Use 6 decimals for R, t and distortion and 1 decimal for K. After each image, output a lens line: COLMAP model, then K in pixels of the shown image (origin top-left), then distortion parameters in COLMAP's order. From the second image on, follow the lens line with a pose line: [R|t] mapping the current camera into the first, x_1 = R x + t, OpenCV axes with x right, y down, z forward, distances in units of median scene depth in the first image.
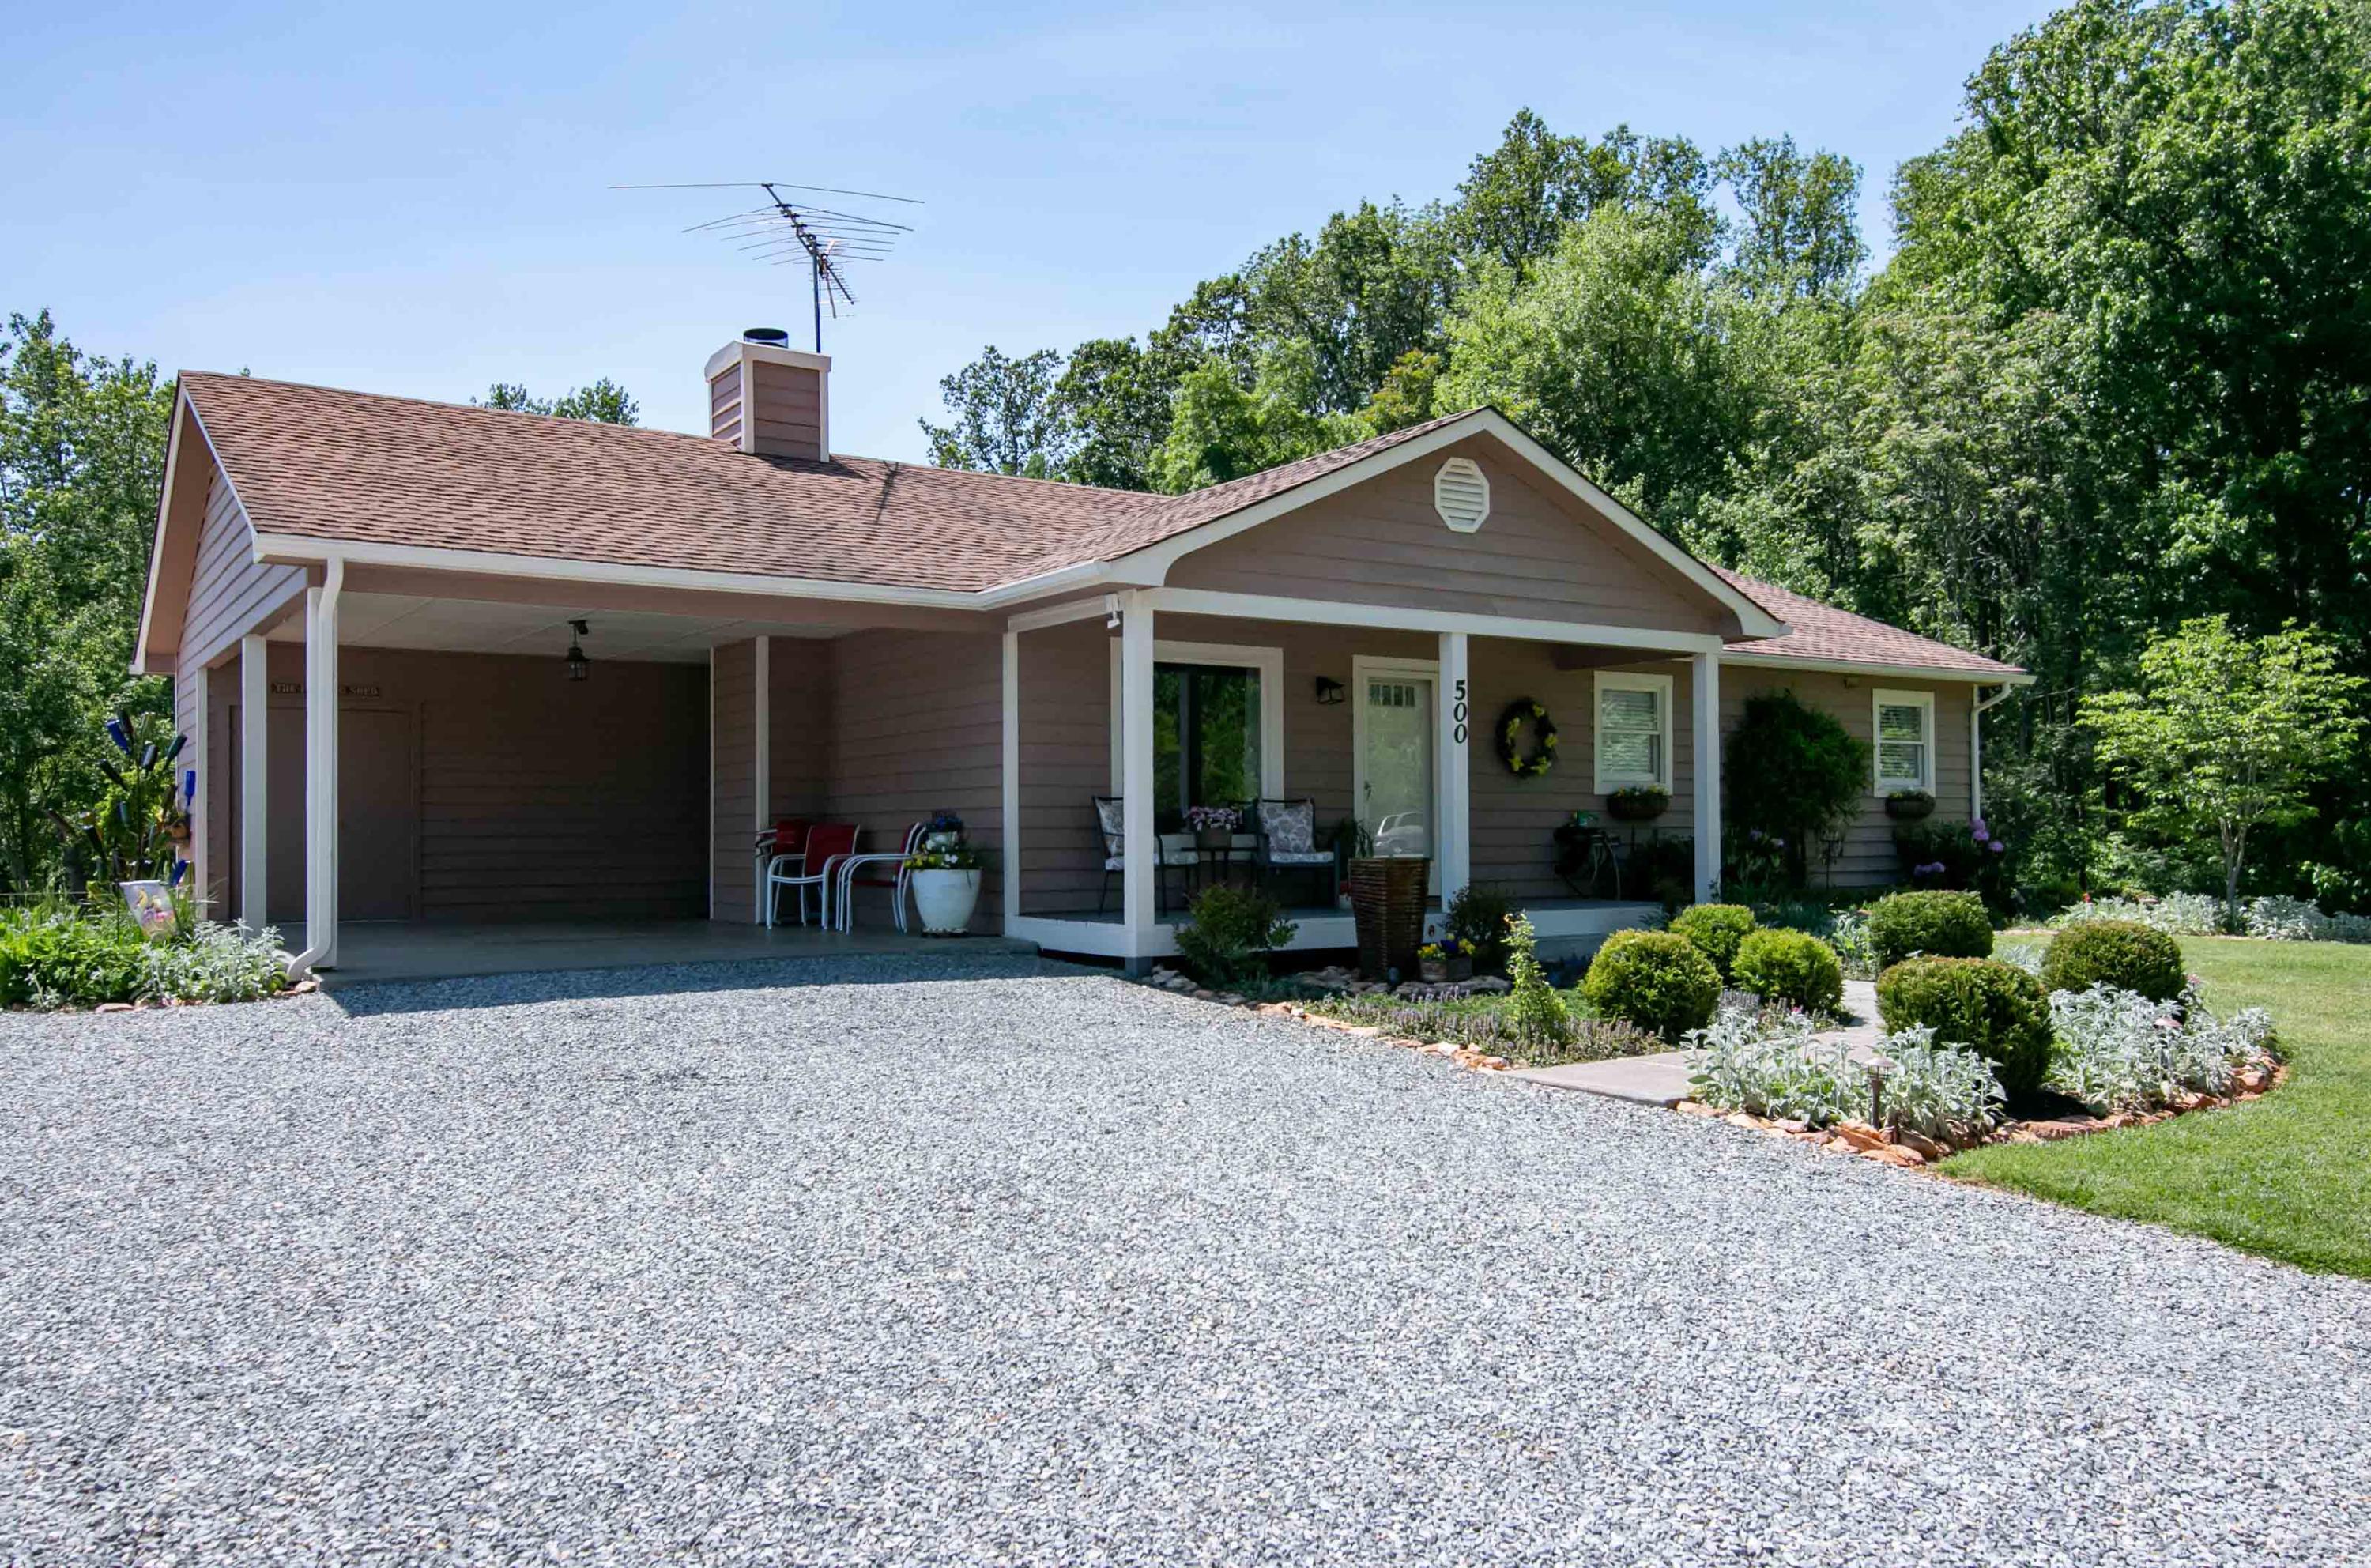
lens RADIAL K [[1843.2, 0, 1205.6], [0, 1843.2, 809.8], [0, 0, 1]] dist [0.011272, 0.005201]
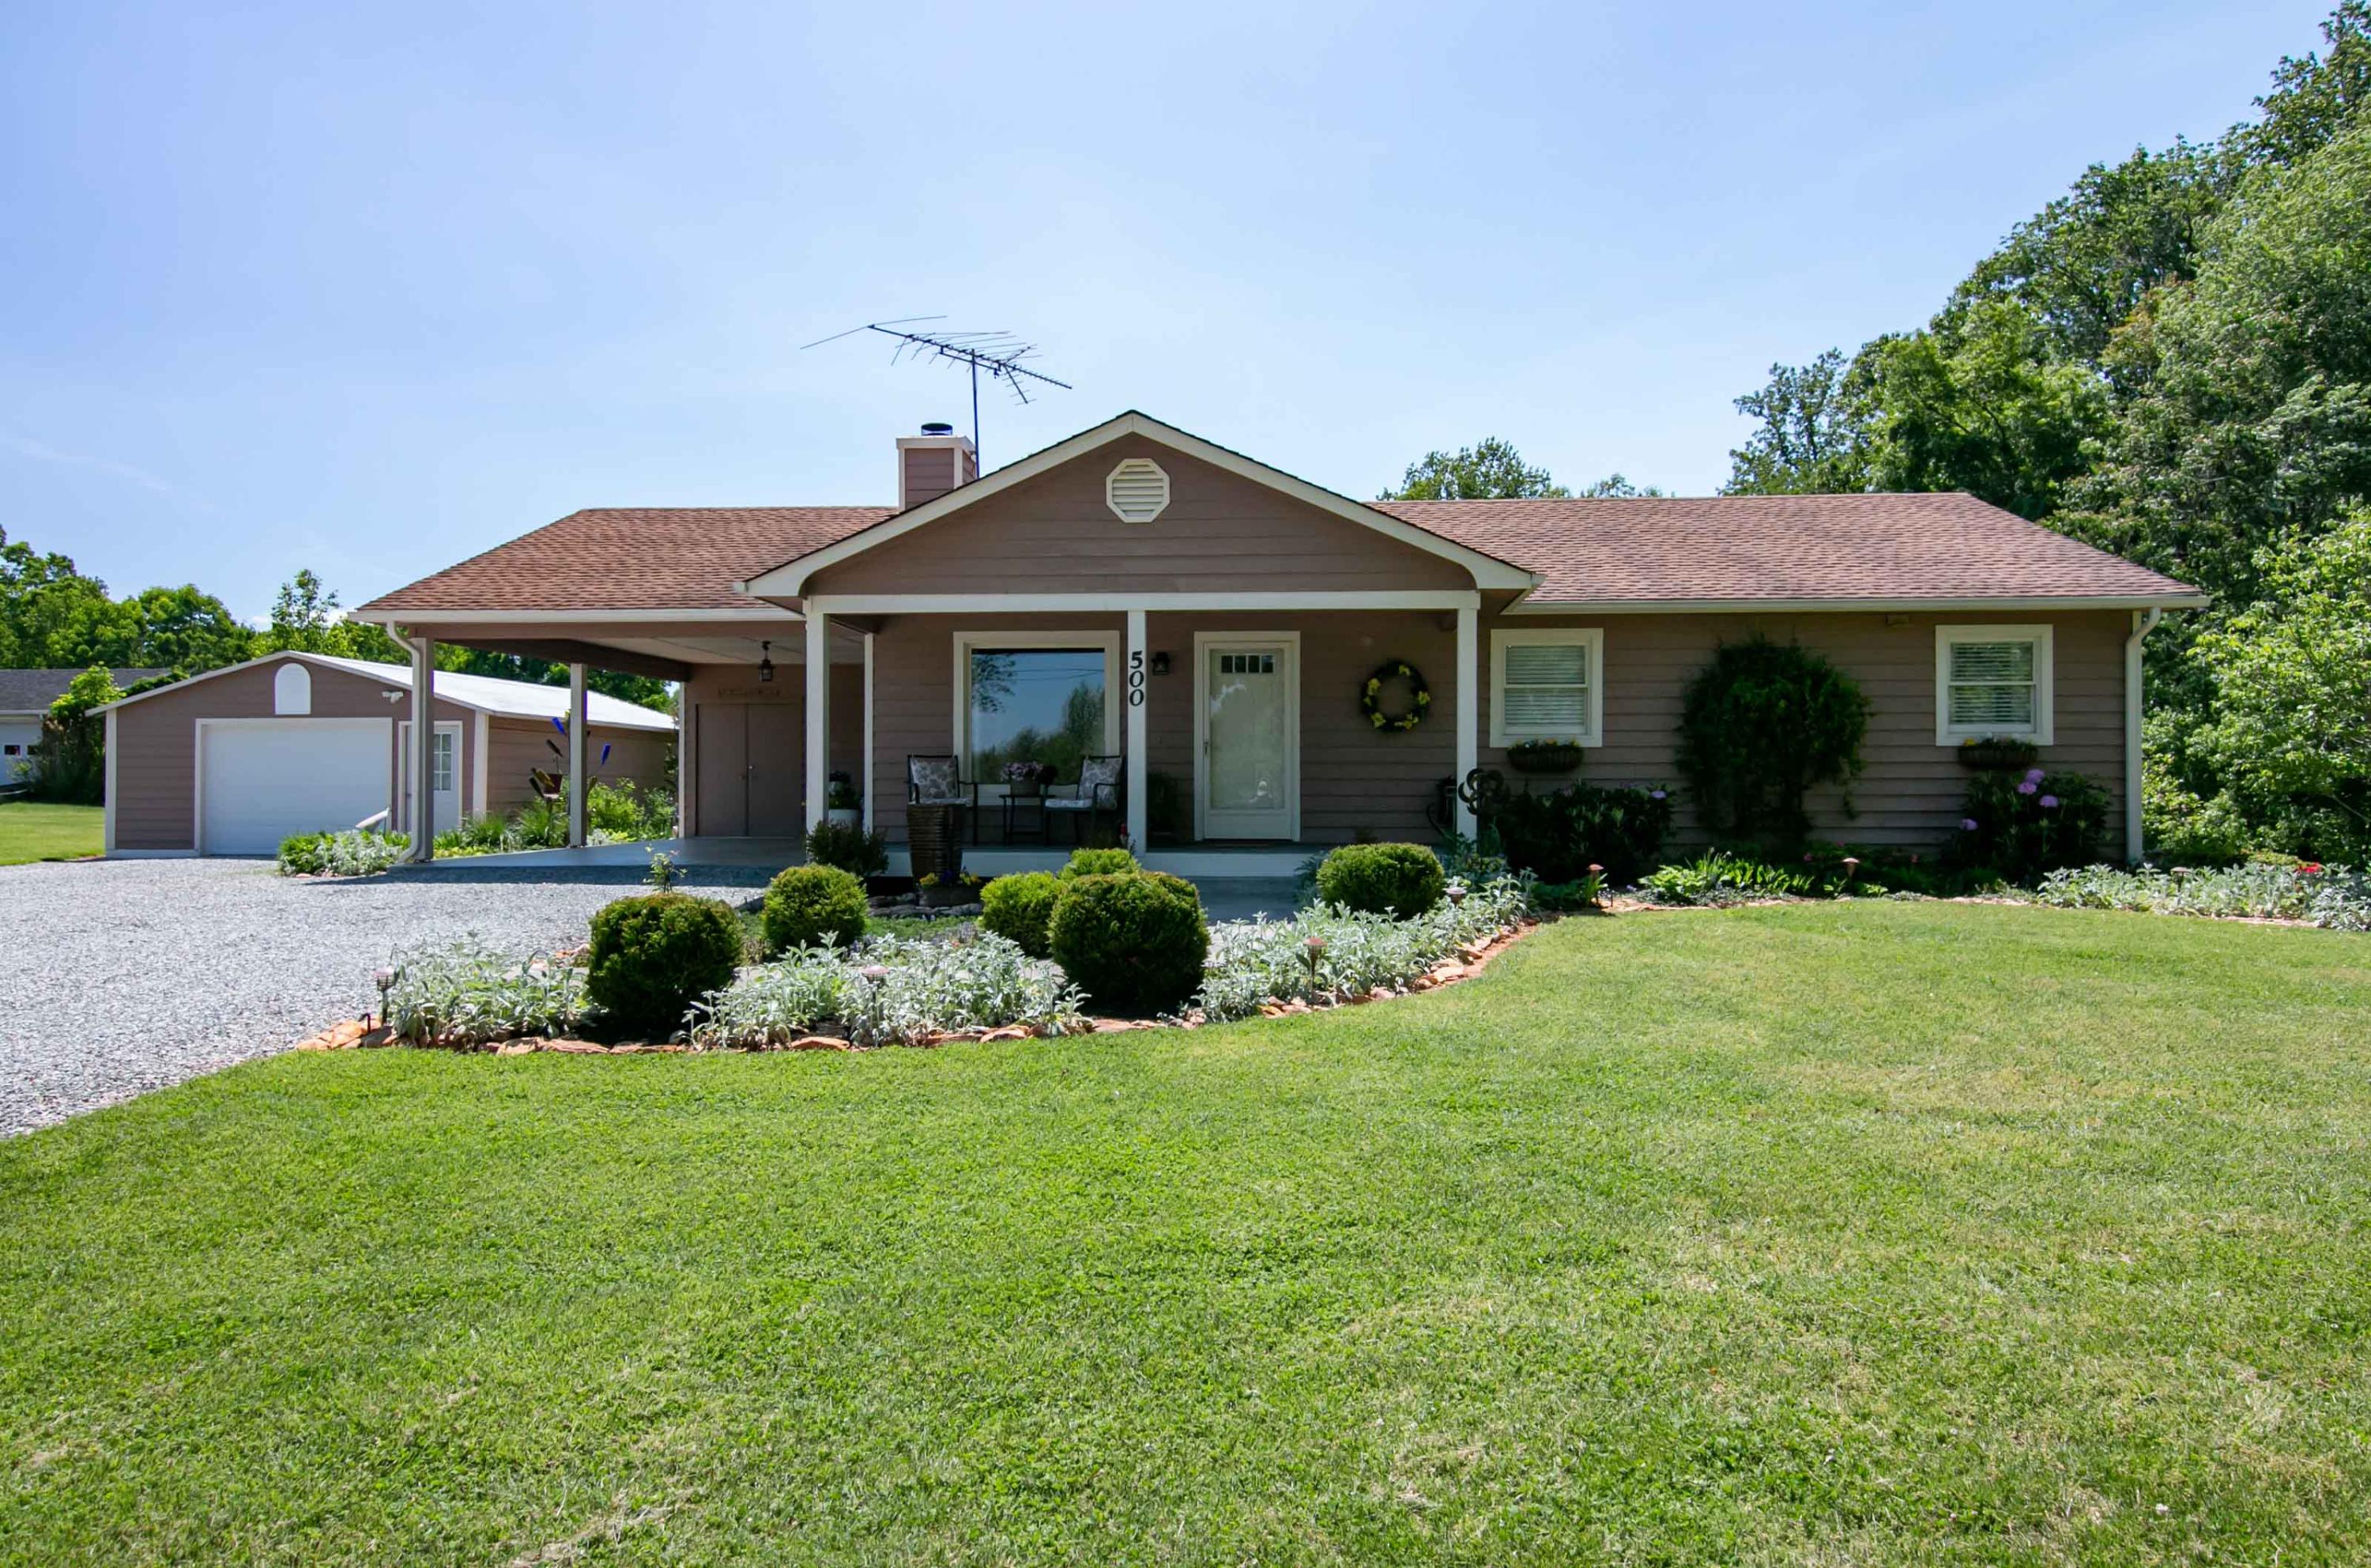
lens RADIAL K [[1475.4, 0, 1158.7], [0, 1475.4, 781.9], [0, 0, 1]] dist [-0.000985, -0.003730]
pose [[0.776763, 0.000827, -0.629792, 0.616875], [0.002493, 0.999987, 0.004388, 0.007106], [0.629788, -0.004979, 0.776751, 0.241254]]
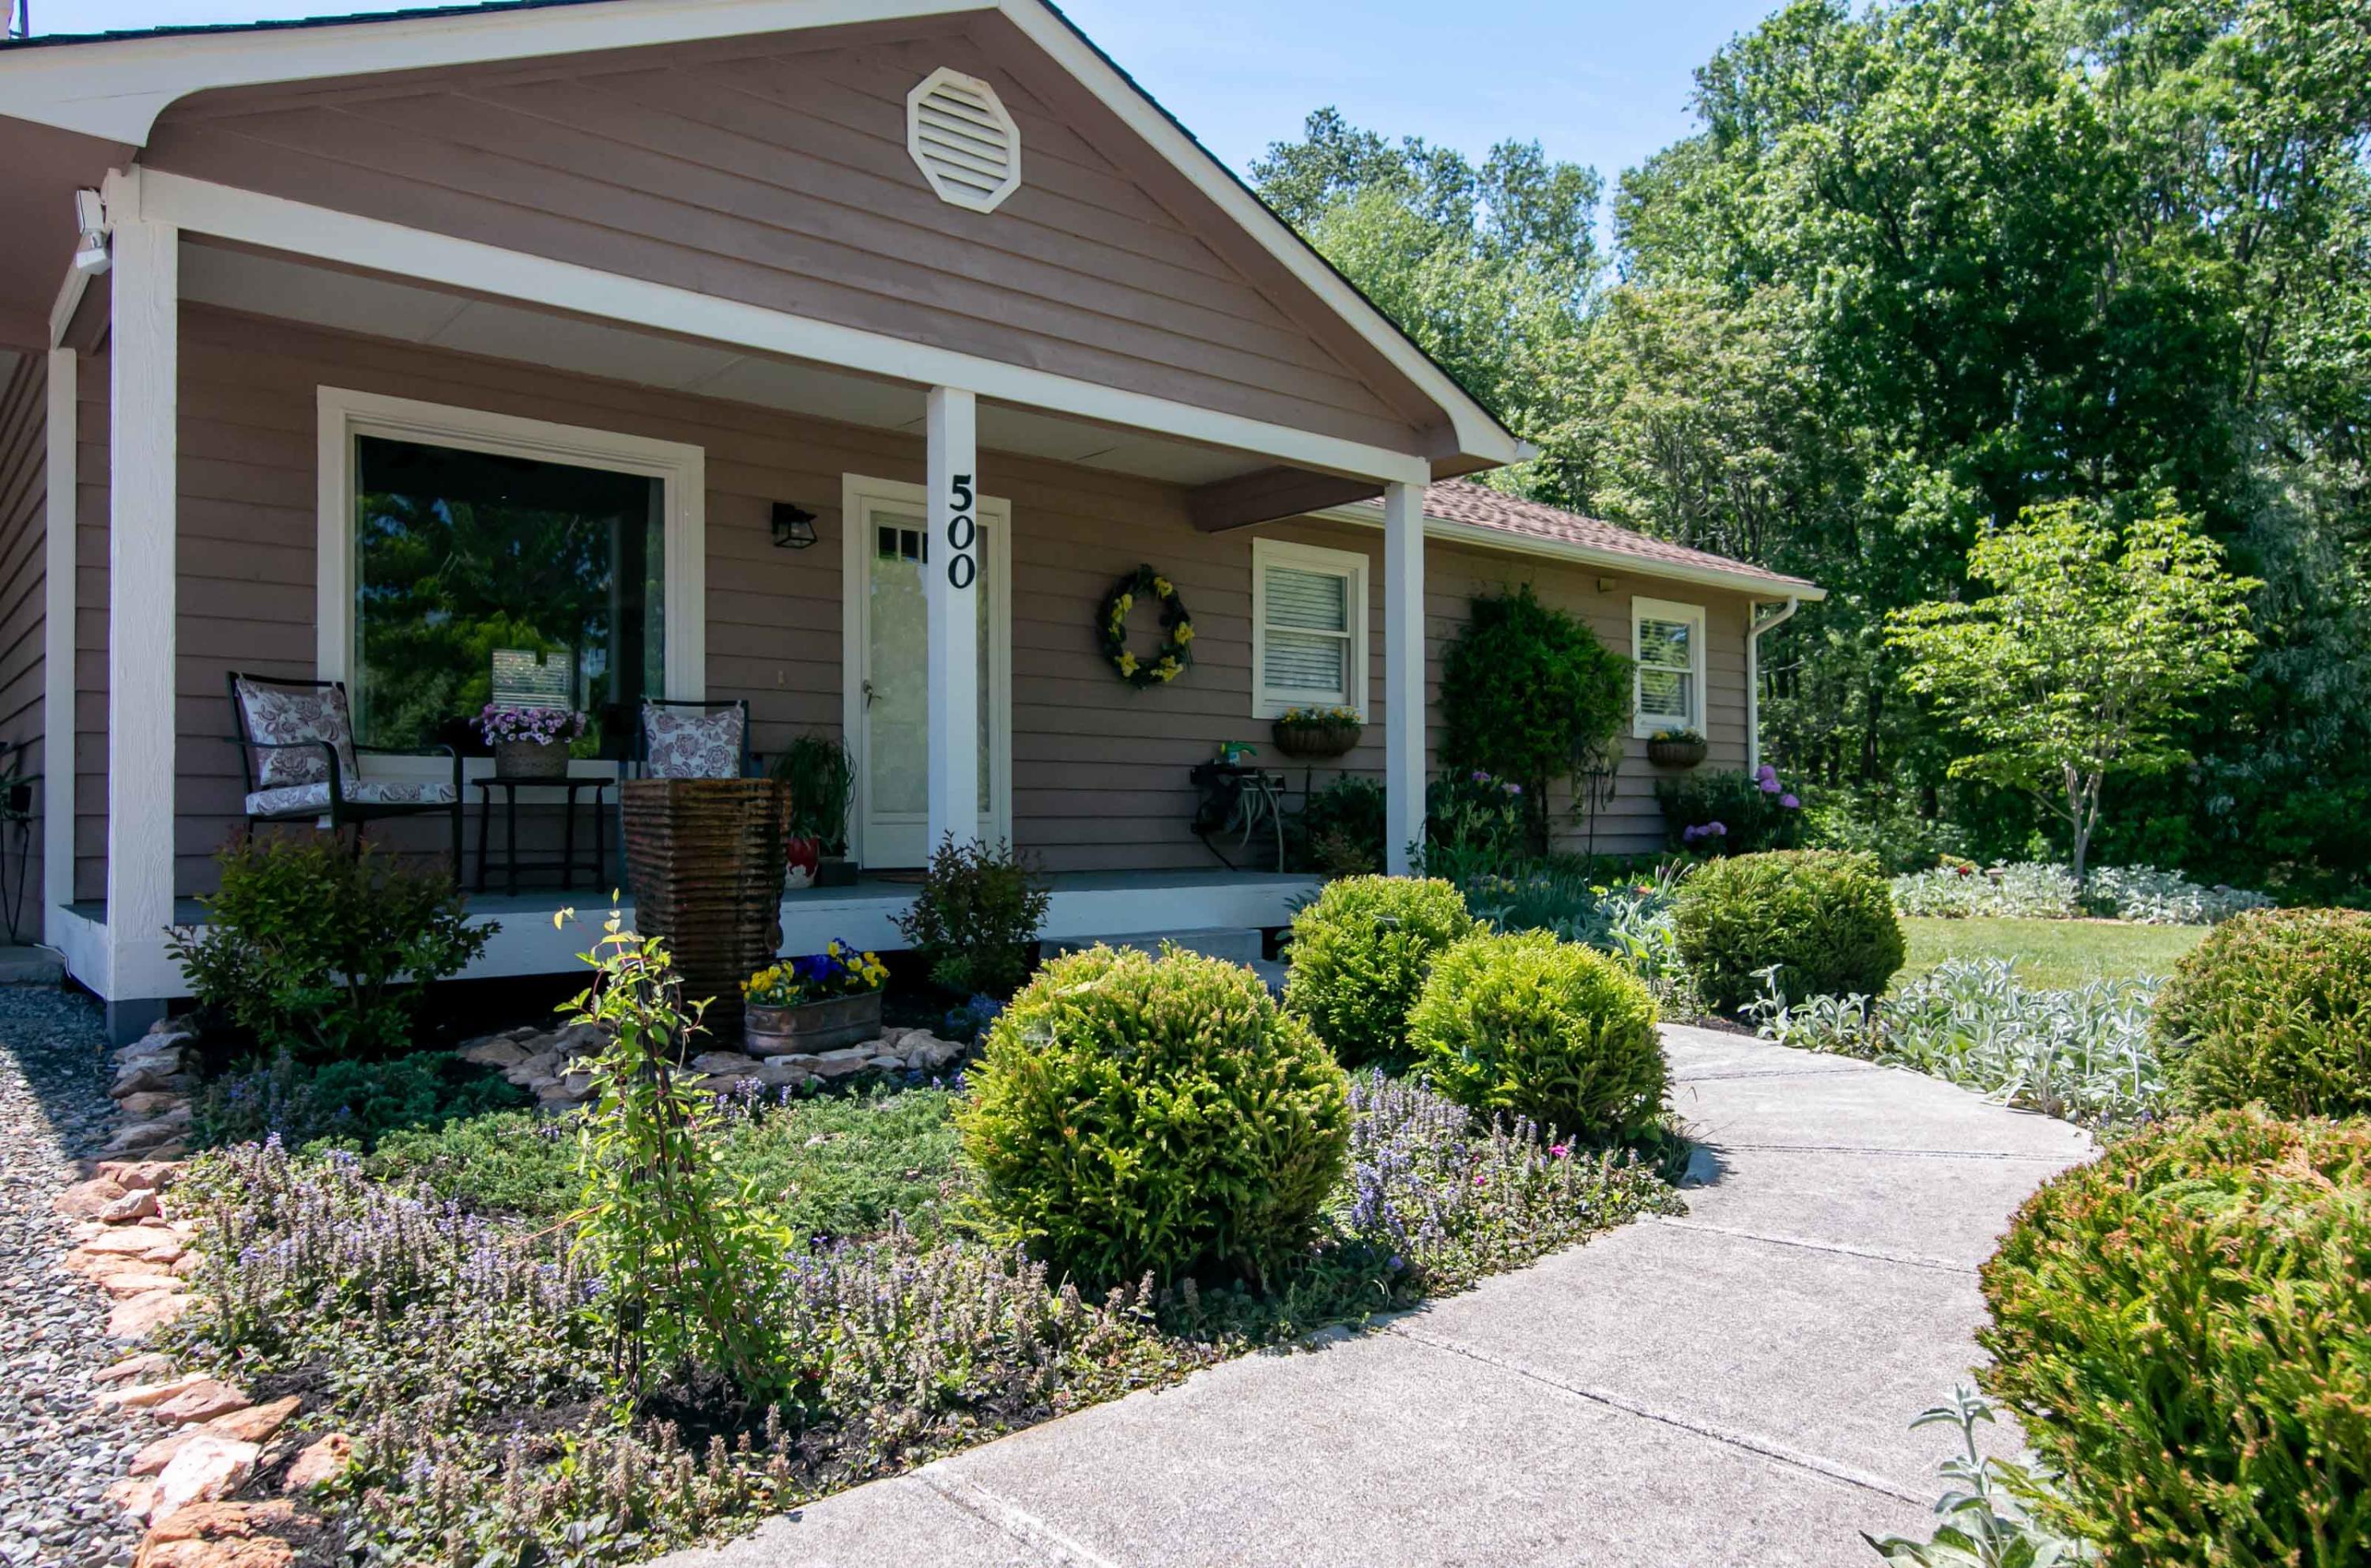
lens RADIAL K [[1603.7, 0, 1232.9], [0, 1603.7, 802.6], [0, 0, 1]] dist [0.027879, -0.000770]
pose [[0.991576, 0.003519, 0.129479, 0.131984], [-0.003876, 0.999989, 0.002499, 0.022514], [-0.129469, -0.002980, 0.991579, 0.427877]]
